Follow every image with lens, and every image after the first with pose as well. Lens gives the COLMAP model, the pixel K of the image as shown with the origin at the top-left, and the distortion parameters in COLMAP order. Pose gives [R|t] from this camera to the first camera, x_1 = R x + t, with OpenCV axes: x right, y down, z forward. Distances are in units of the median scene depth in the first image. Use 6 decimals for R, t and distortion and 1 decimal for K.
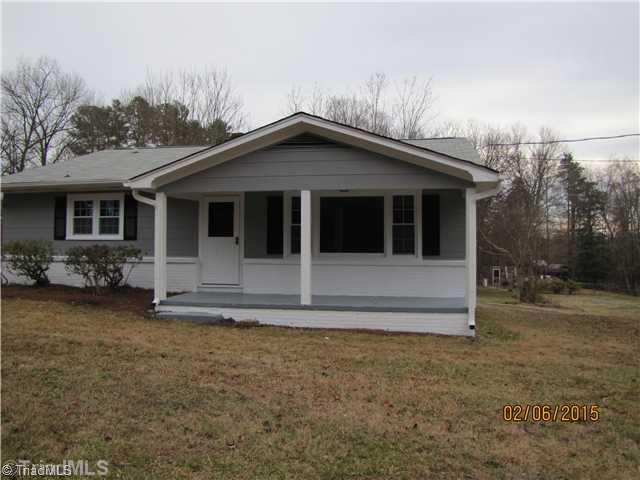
lens RADIAL K [[532.8, 0, 320.0], [0, 532.8, 240.6], [0, 0, 1]] dist [-0.163612, 0.104941]
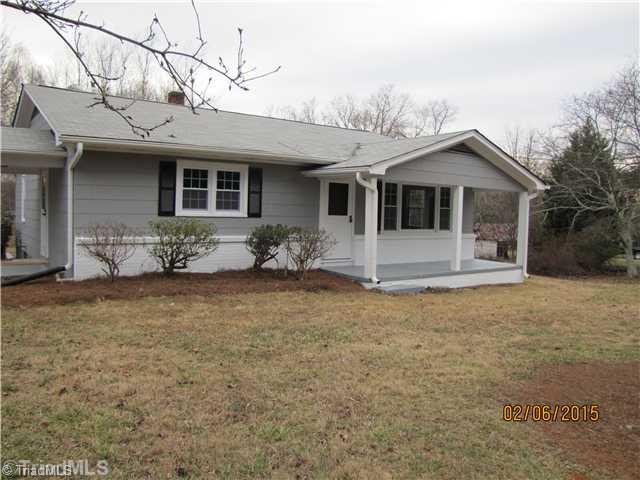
lens RADIAL K [[532.8, 0, 319.5], [0, 532.8, 241.3], [0, 0, 1]] dist [-0.163612, 0.104941]
pose [[0.678784, -0.031165, 0.733676, -0.967961], [-0.036976, 0.996381, 0.076533, -0.034423], [-0.733407, -0.079077, 0.675175, 0.276841]]
